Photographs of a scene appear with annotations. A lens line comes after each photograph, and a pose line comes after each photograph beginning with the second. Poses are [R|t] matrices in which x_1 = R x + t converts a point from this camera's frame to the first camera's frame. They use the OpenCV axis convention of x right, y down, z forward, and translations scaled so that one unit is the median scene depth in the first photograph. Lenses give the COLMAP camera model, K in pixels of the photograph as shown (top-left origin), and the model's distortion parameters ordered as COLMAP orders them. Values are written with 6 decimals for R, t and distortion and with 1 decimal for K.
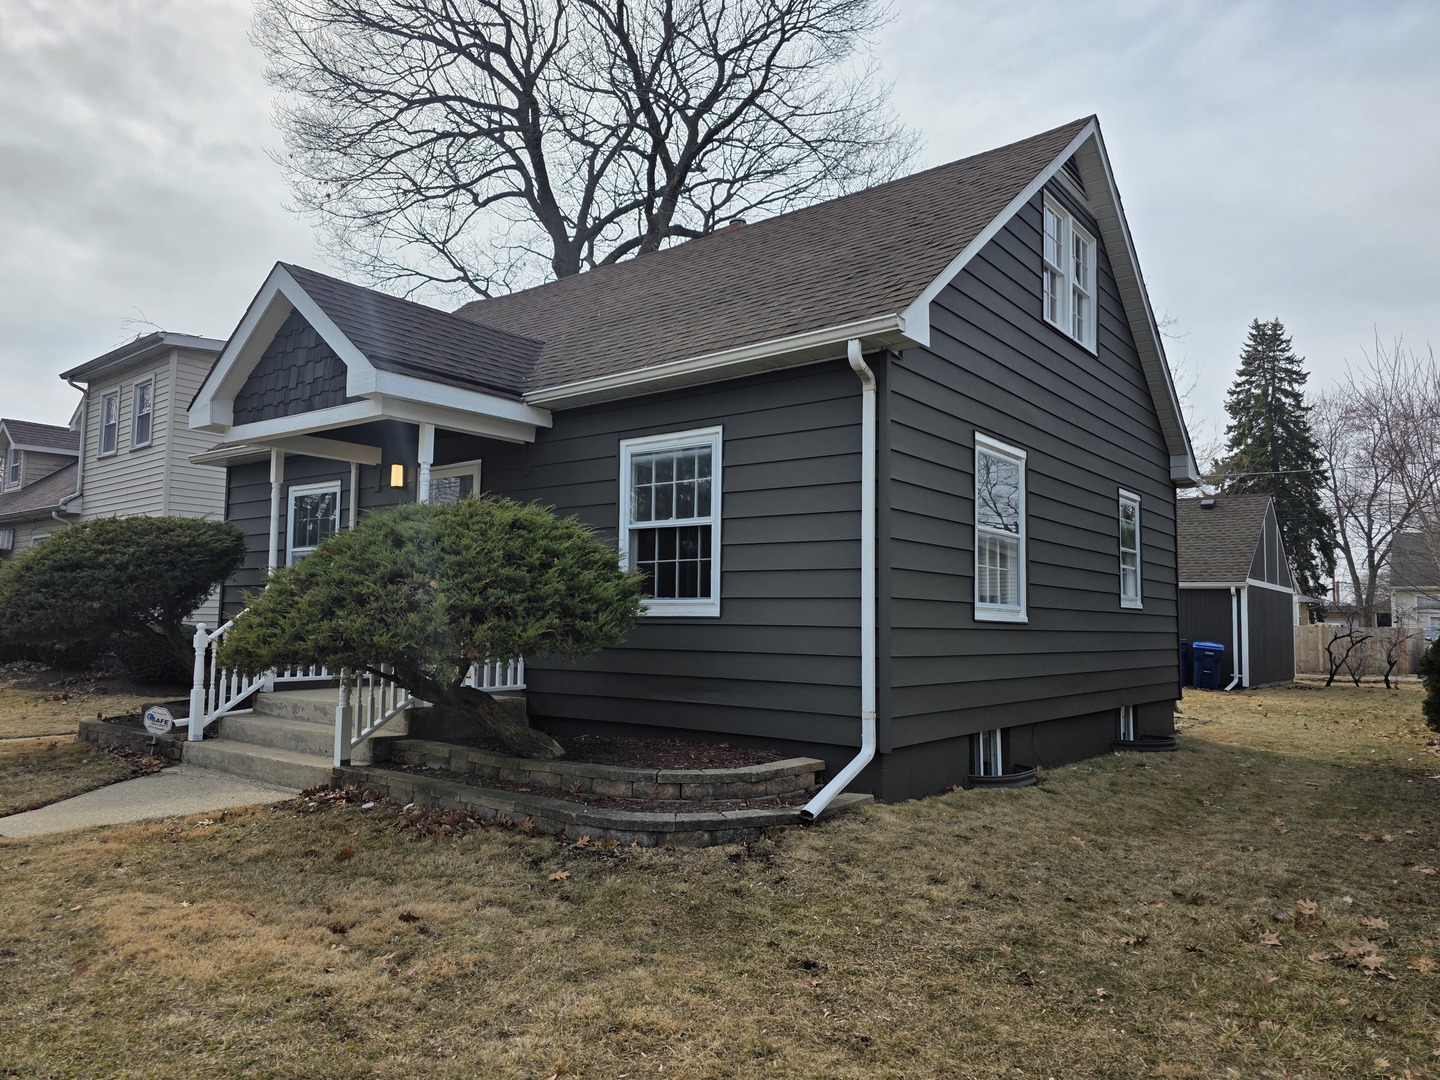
lens RADIAL K [[970.2, 0, 721.4], [0, 970.2, 540.6], [0, 0, 1]] dist [0.062366, -0.025660]
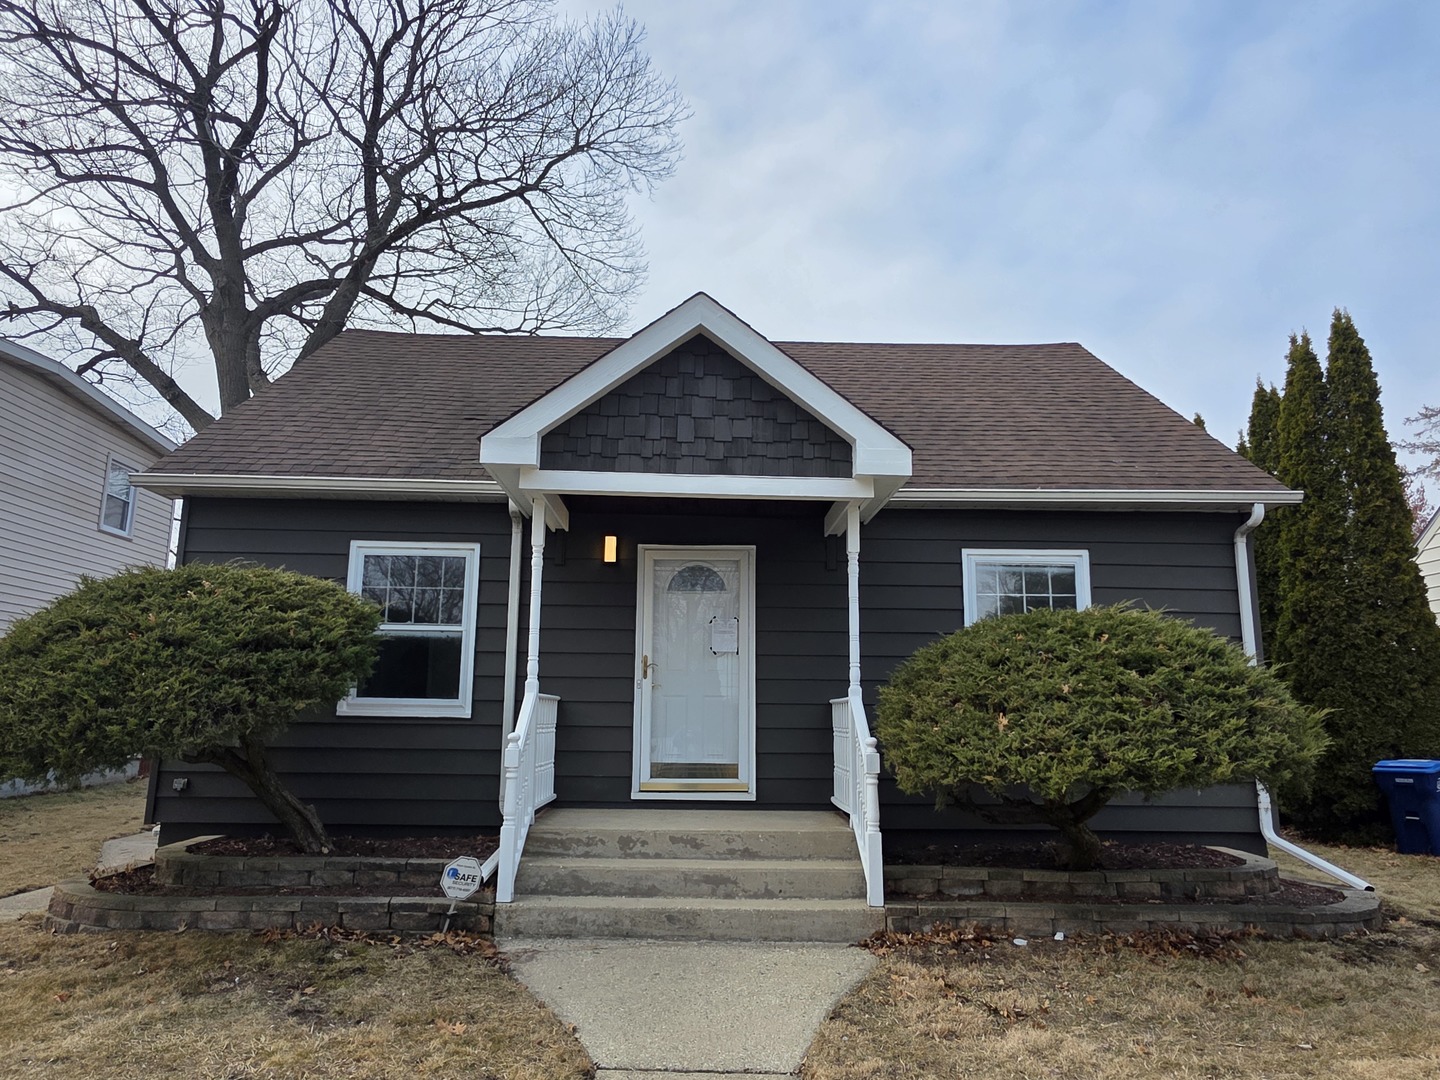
lens RADIAL K [[932.0, 0, 717.9], [0, 932.0, 539.7], [0, 0, 1]] dist [0.009346, -0.000554]
pose [[0.776416, 0.114330, 0.619764, -0.899585], [-0.050171, 0.991499, -0.120052, 0.018847], [-0.628221, 0.062116, 0.775551, 0.385882]]
